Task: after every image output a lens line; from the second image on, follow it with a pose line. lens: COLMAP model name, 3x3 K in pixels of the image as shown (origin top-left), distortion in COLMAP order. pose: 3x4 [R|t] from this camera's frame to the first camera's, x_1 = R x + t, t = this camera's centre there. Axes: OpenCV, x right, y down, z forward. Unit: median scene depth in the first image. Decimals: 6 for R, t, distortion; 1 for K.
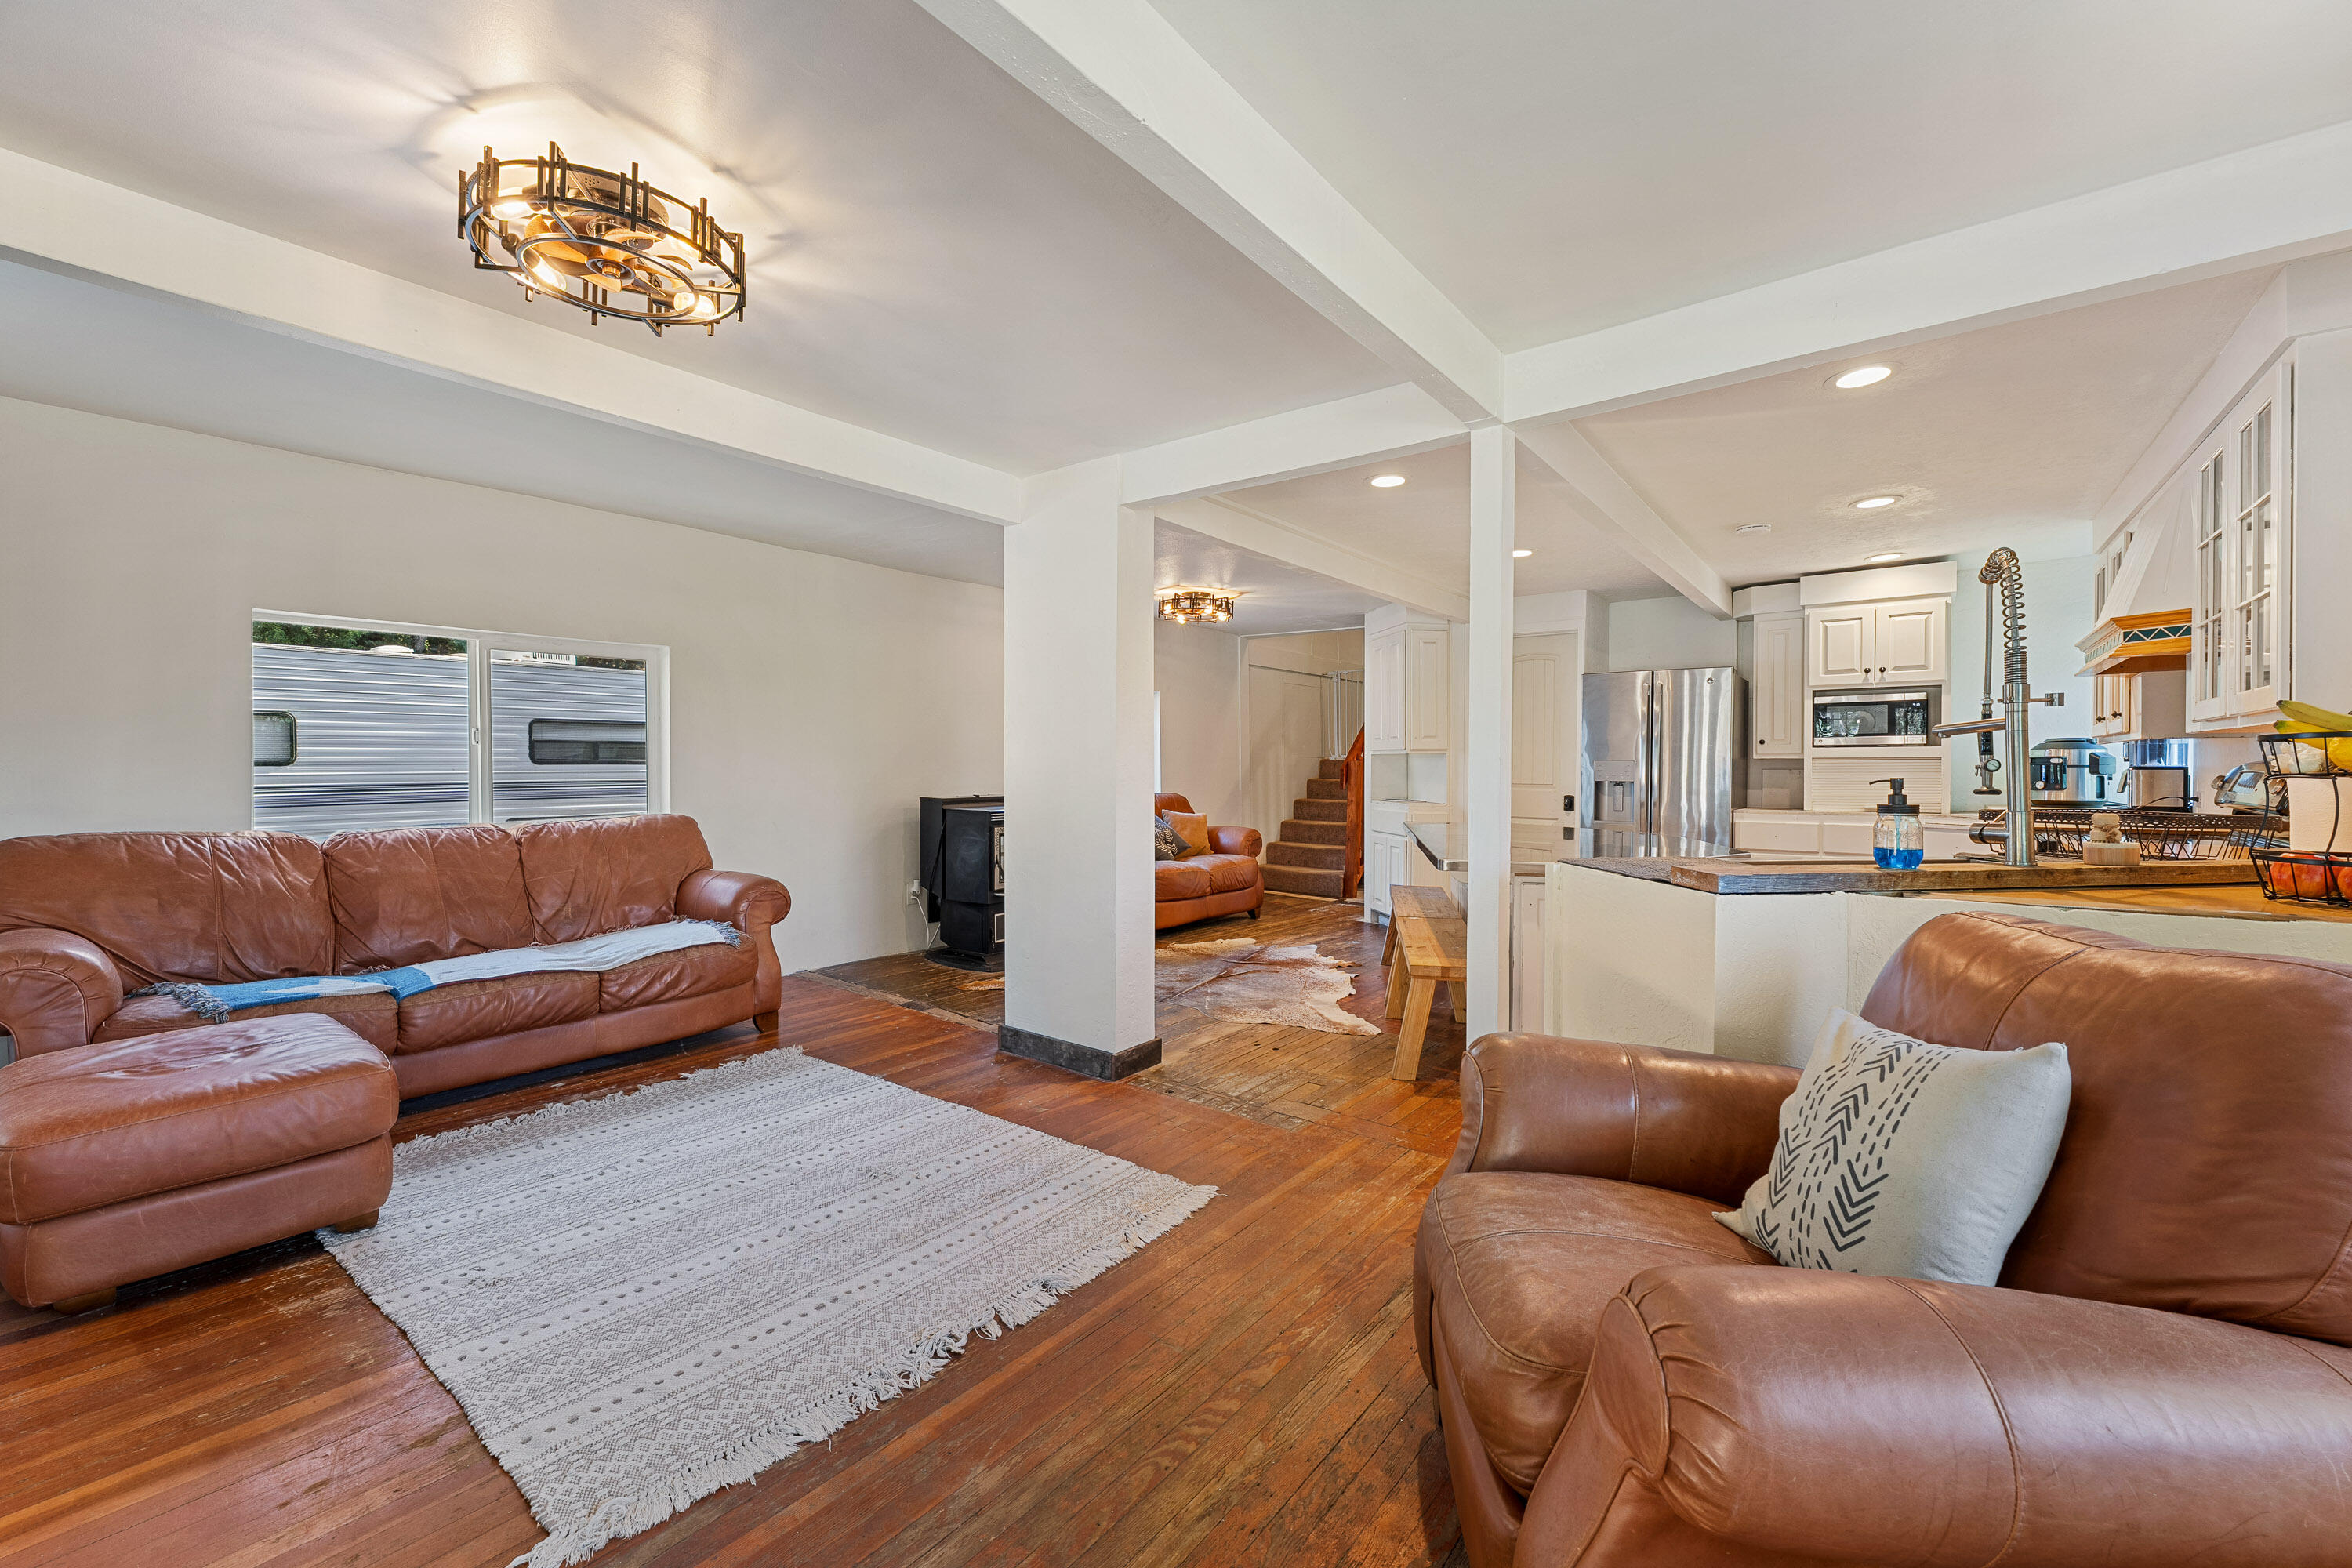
lens RADIAL K [[949.0, 0, 1168.2], [0, 949.0, 759.4], [0, 0, 1]] dist [-0.000282, -0.000129]
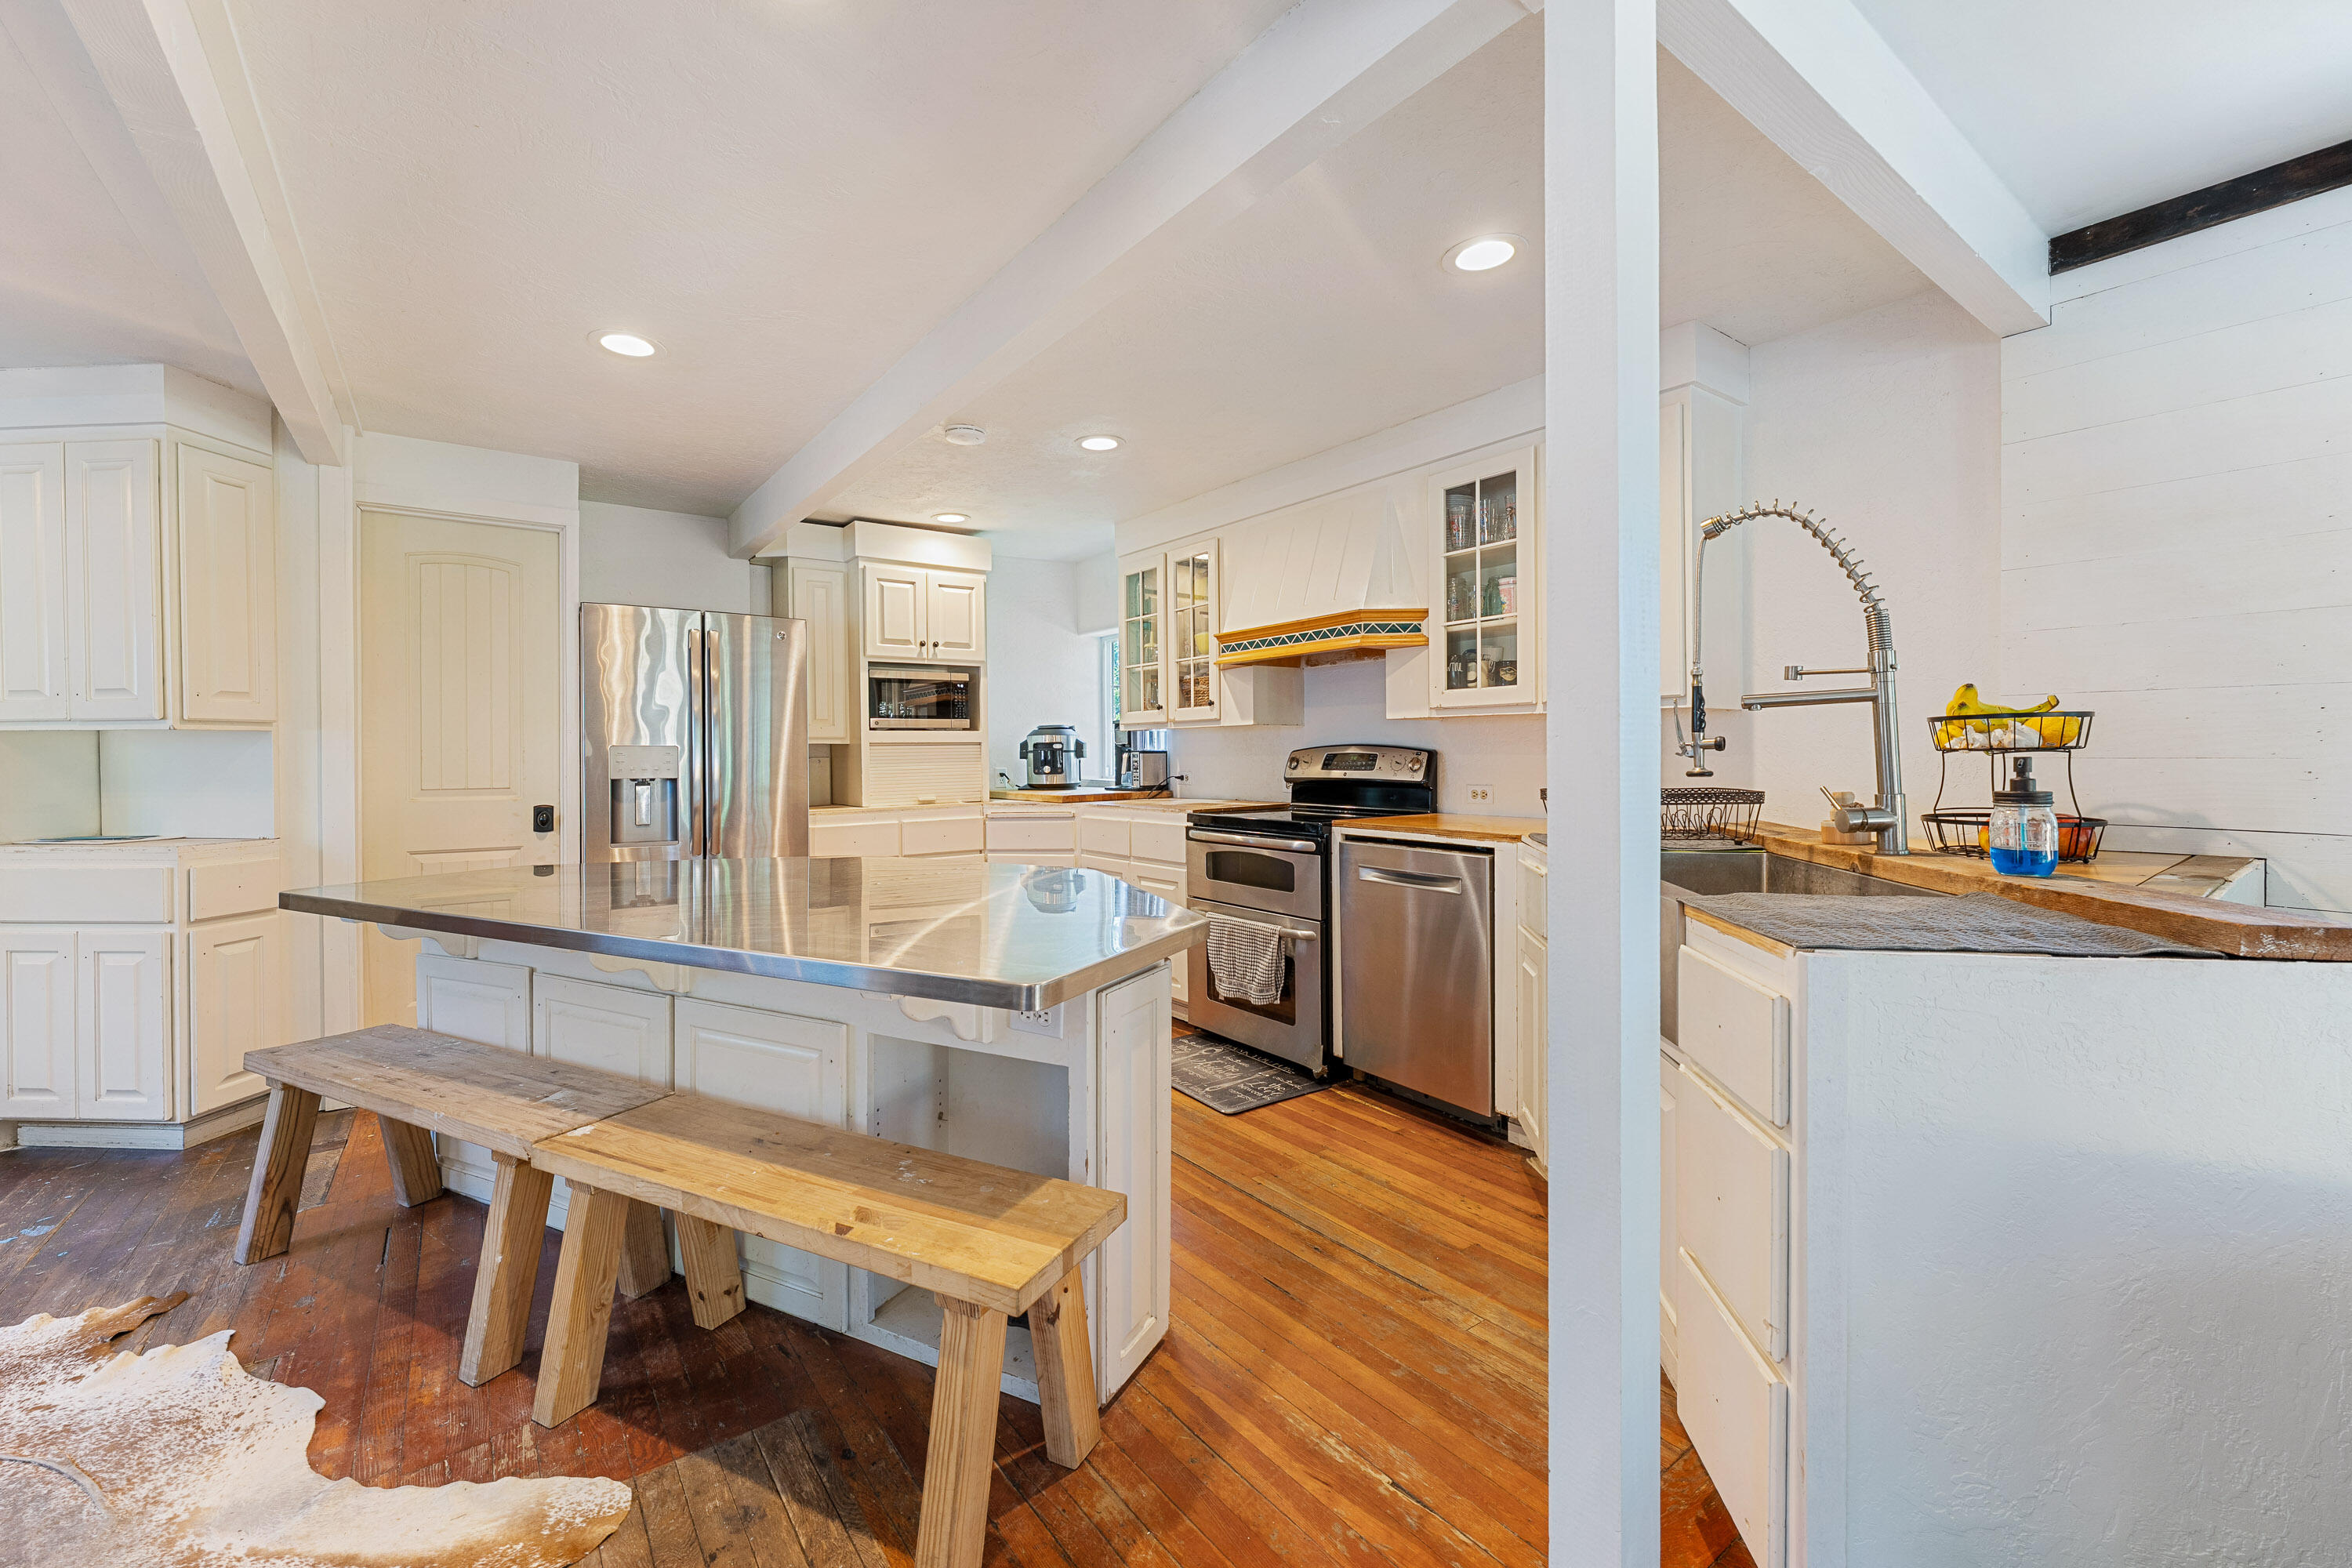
lens RADIAL K [[949.0, 0, 1168.2], [0, 949.0, 759.4], [0, 0, 1]] dist [-0.000282, -0.000129]
pose [[0.260034, -0.011266, 0.965534, -0.055214], [0.002367, 0.999936, 0.011030, 0.004415], [-0.965597, -0.000583, 0.260044, 0.557692]]
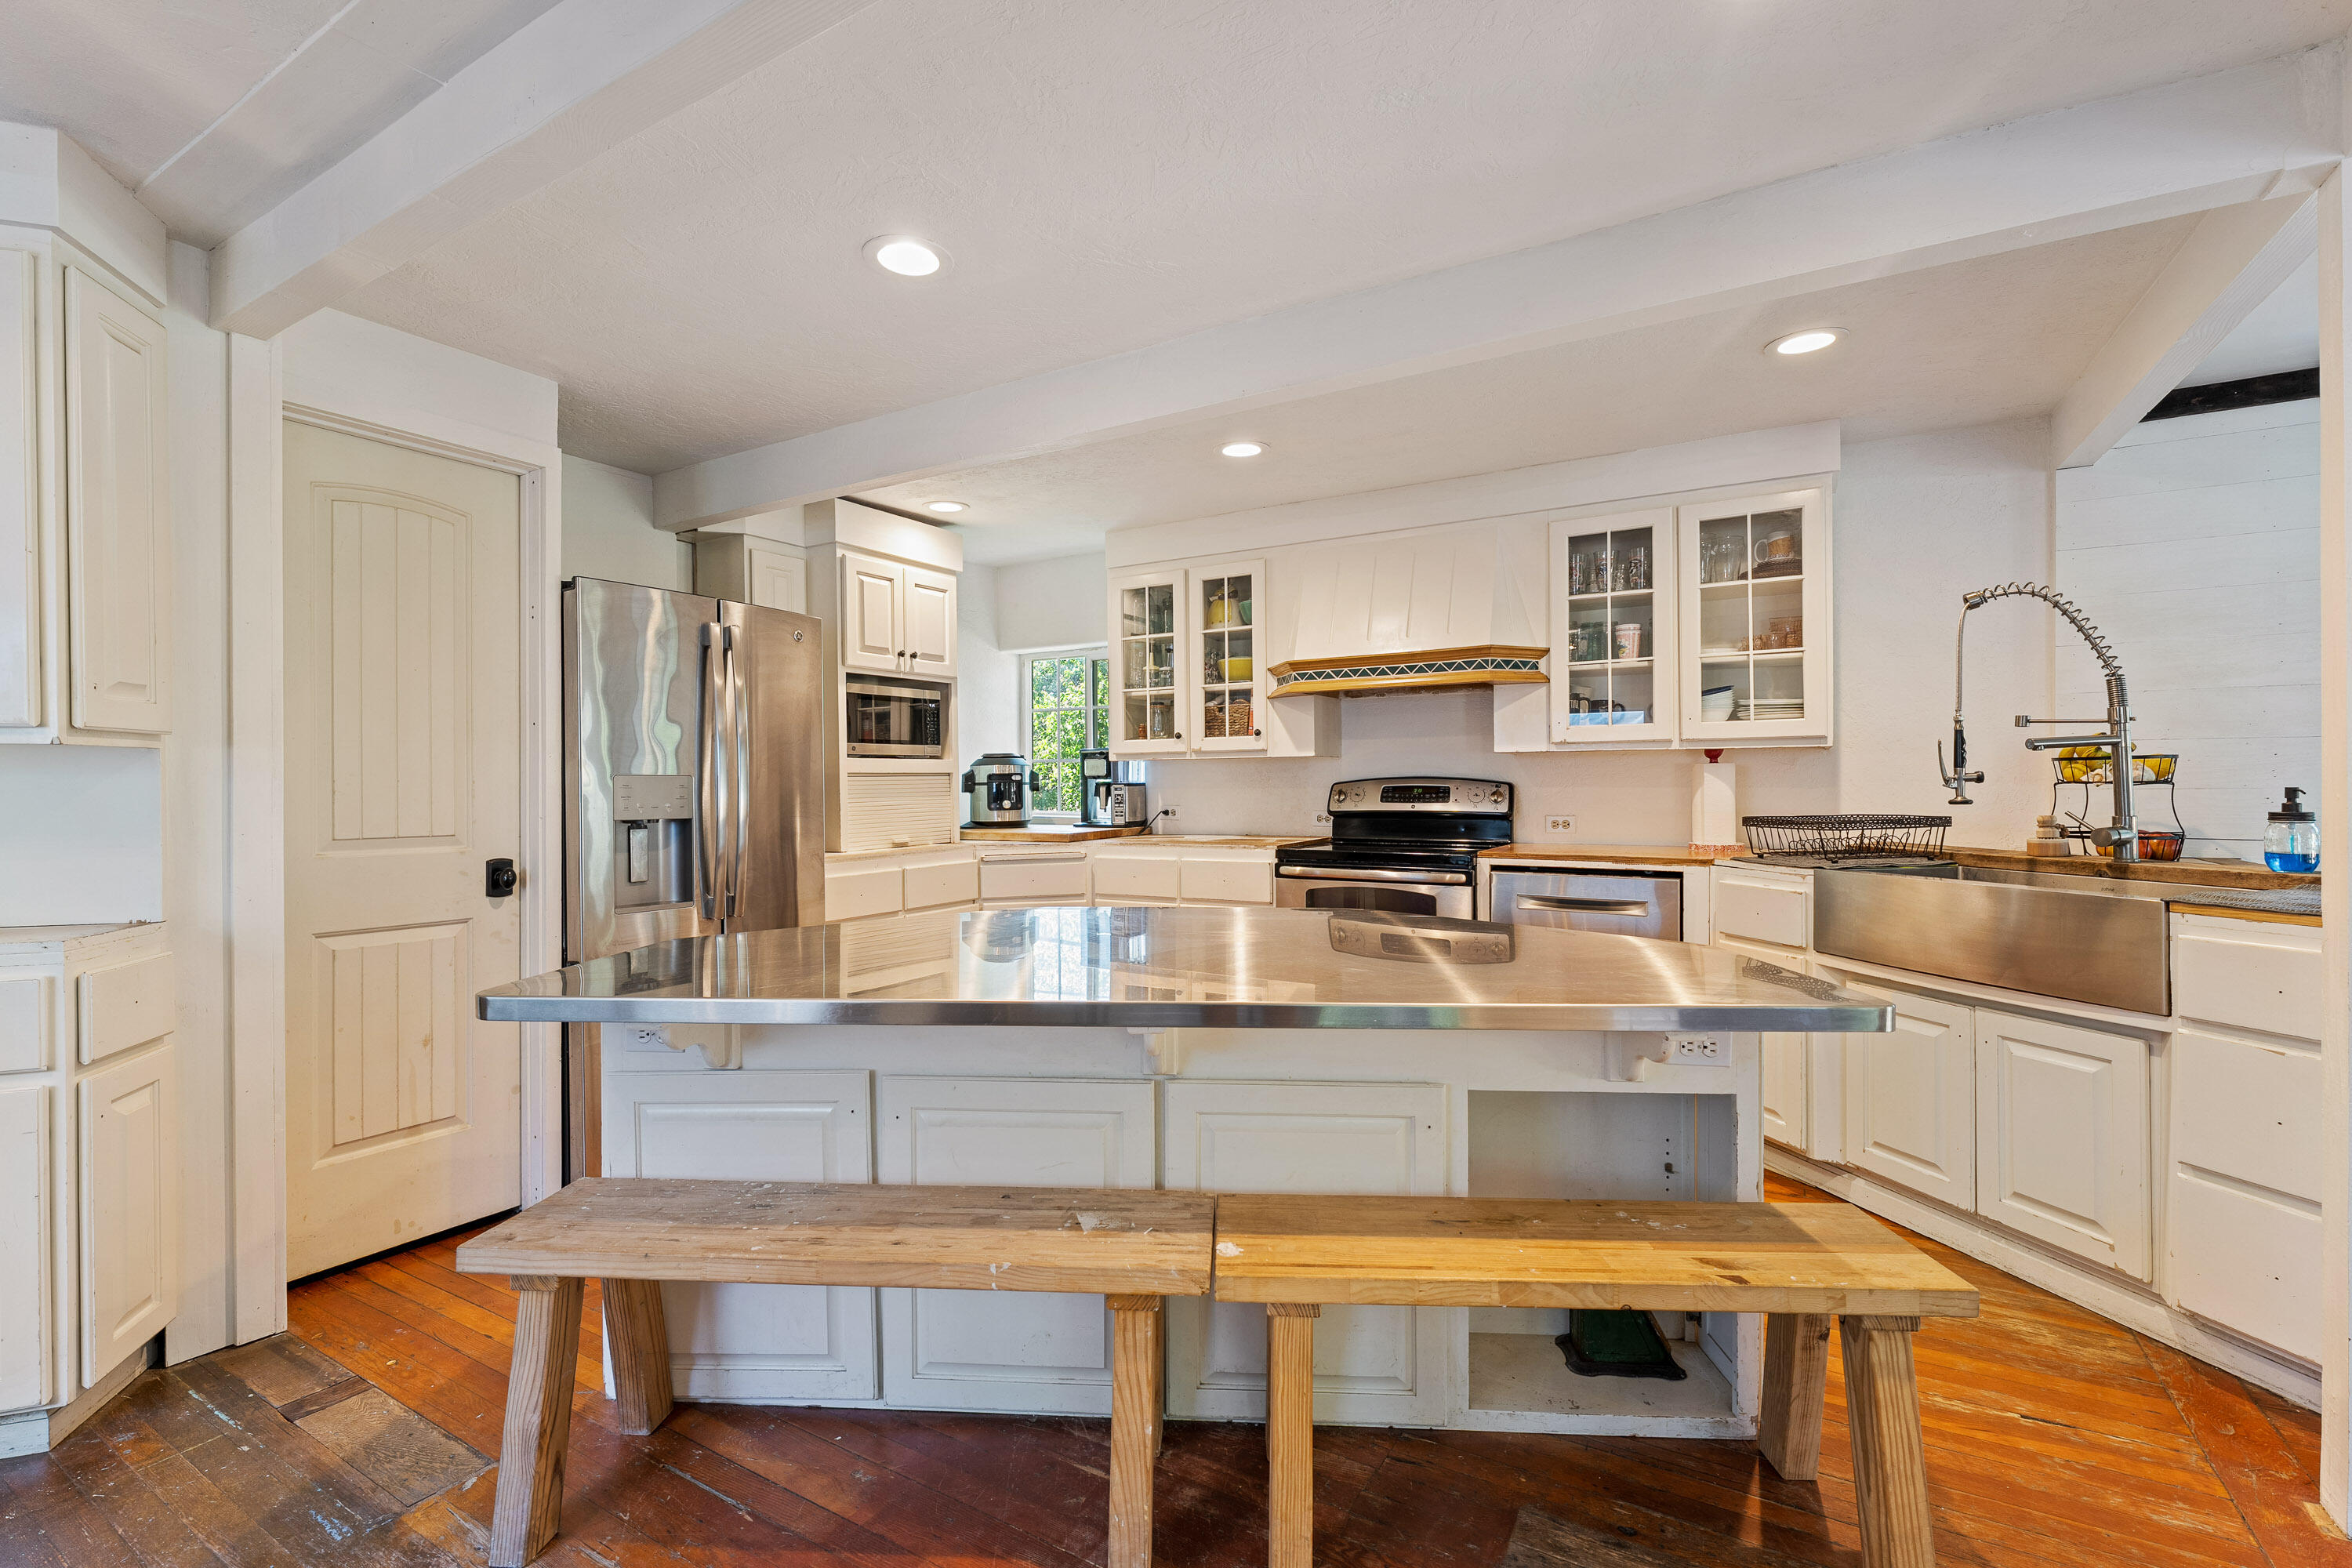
lens RADIAL K [[1029.2, 0, 1174.7], [0, 1029.2, 789.6], [0, 0, 1]] dist [-0.000883, -0.000119]
pose [[-0.135505, -0.007573, 0.990748, -0.077005], [0.000610, 0.999970, 0.007727, 0.004803], [-0.990776, 0.001652, -0.135497, 0.910034]]
